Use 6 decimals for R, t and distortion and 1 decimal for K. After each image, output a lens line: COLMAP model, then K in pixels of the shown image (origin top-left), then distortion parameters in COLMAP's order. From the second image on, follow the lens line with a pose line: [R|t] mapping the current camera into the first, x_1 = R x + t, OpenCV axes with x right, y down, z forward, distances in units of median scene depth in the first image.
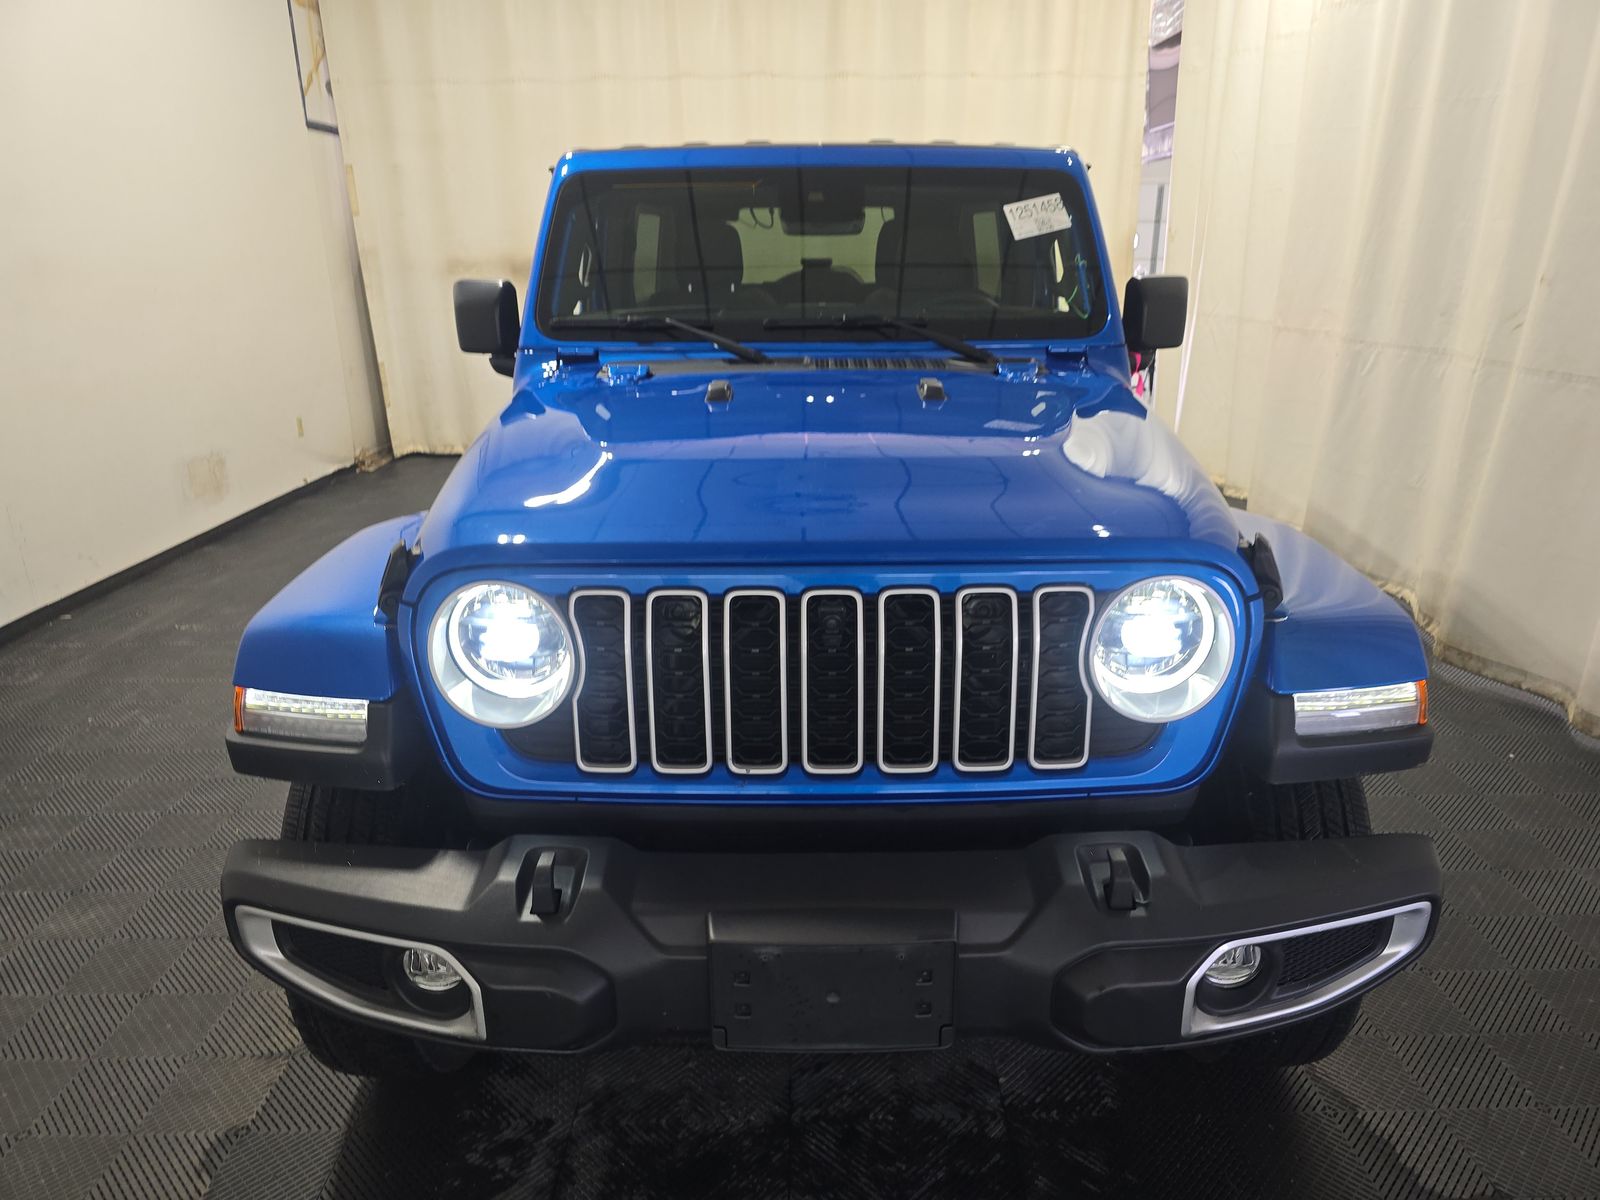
lens RADIAL K [[1082.8, 0, 800.0], [0, 1082.8, 600.0], [0, 0, 1]] dist [0.035651, -0.000254]
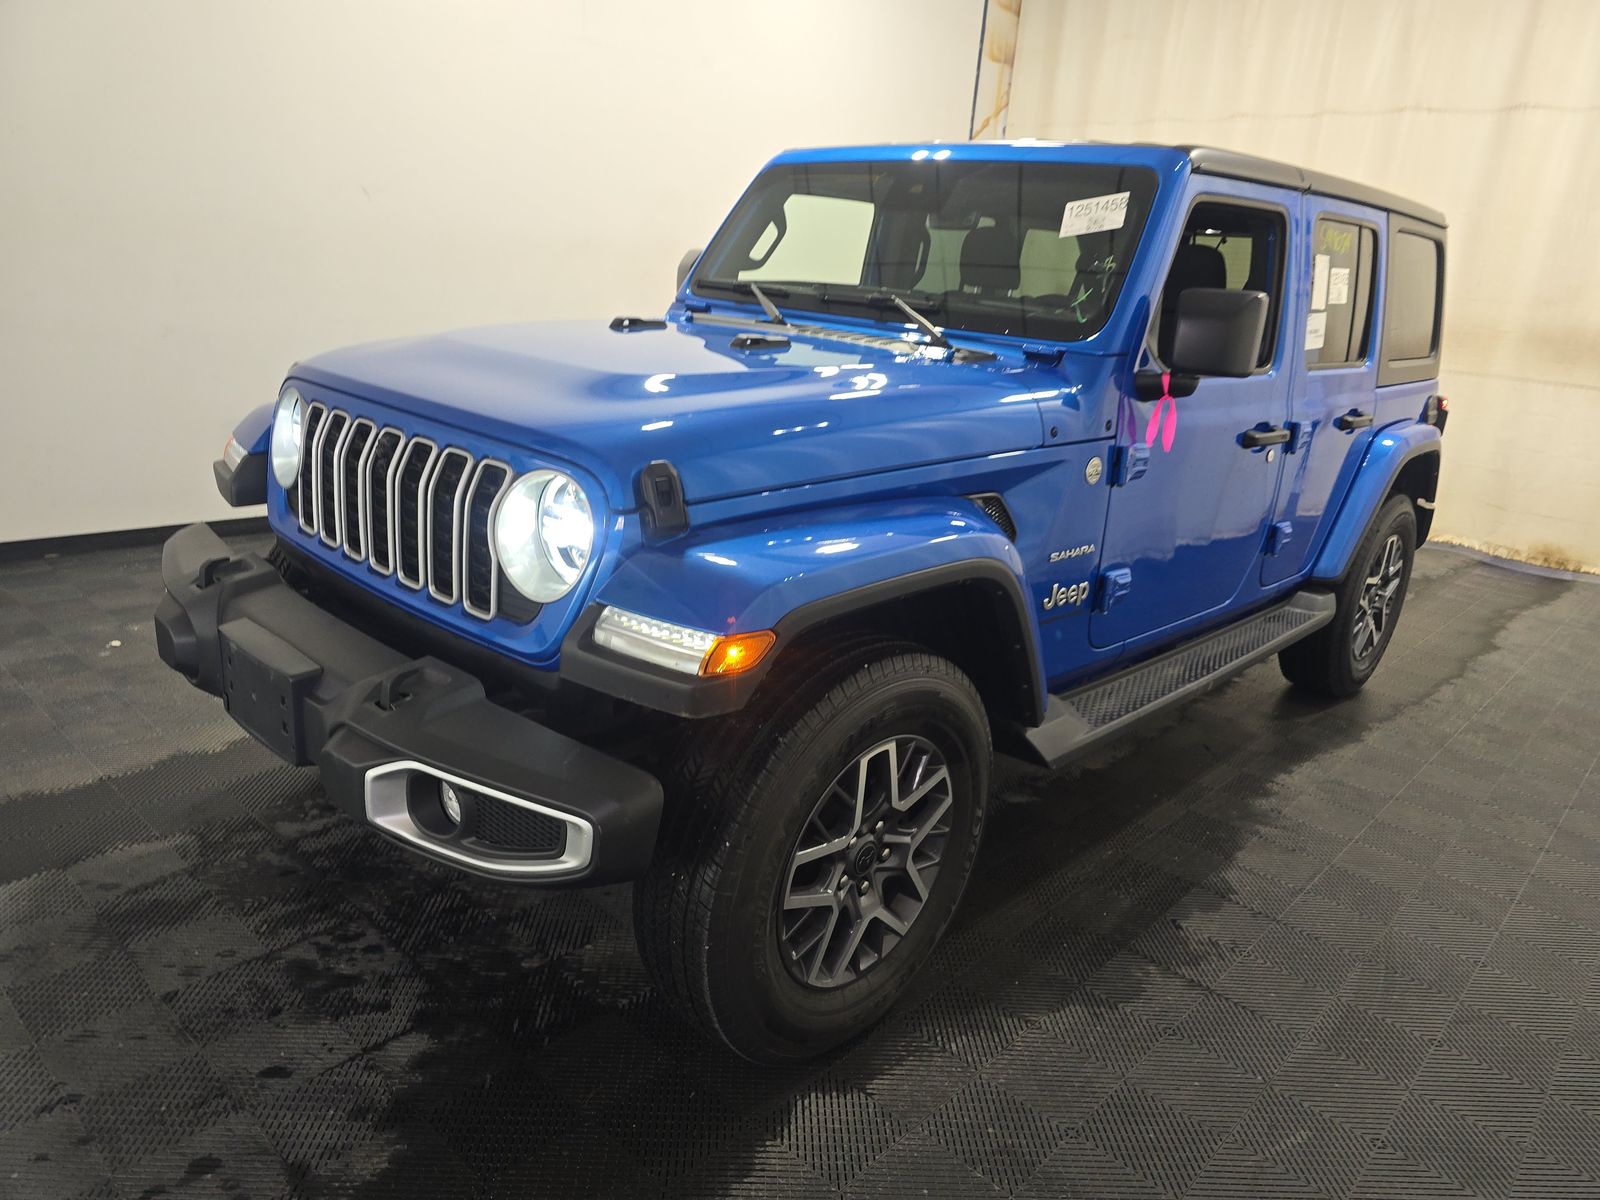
lens RADIAL K [[1069.3, 0, 800.0], [0, 1069.3, 600.0], [0, 0, 1]] dist [0.003504, 0.001853]
pose [[0.737422, 0.266440, -0.620660, 0.665122], [-0.291050, 0.954566, 0.063977, -0.021273], [0.609507, 0.133465, 0.781466, 0.167244]]
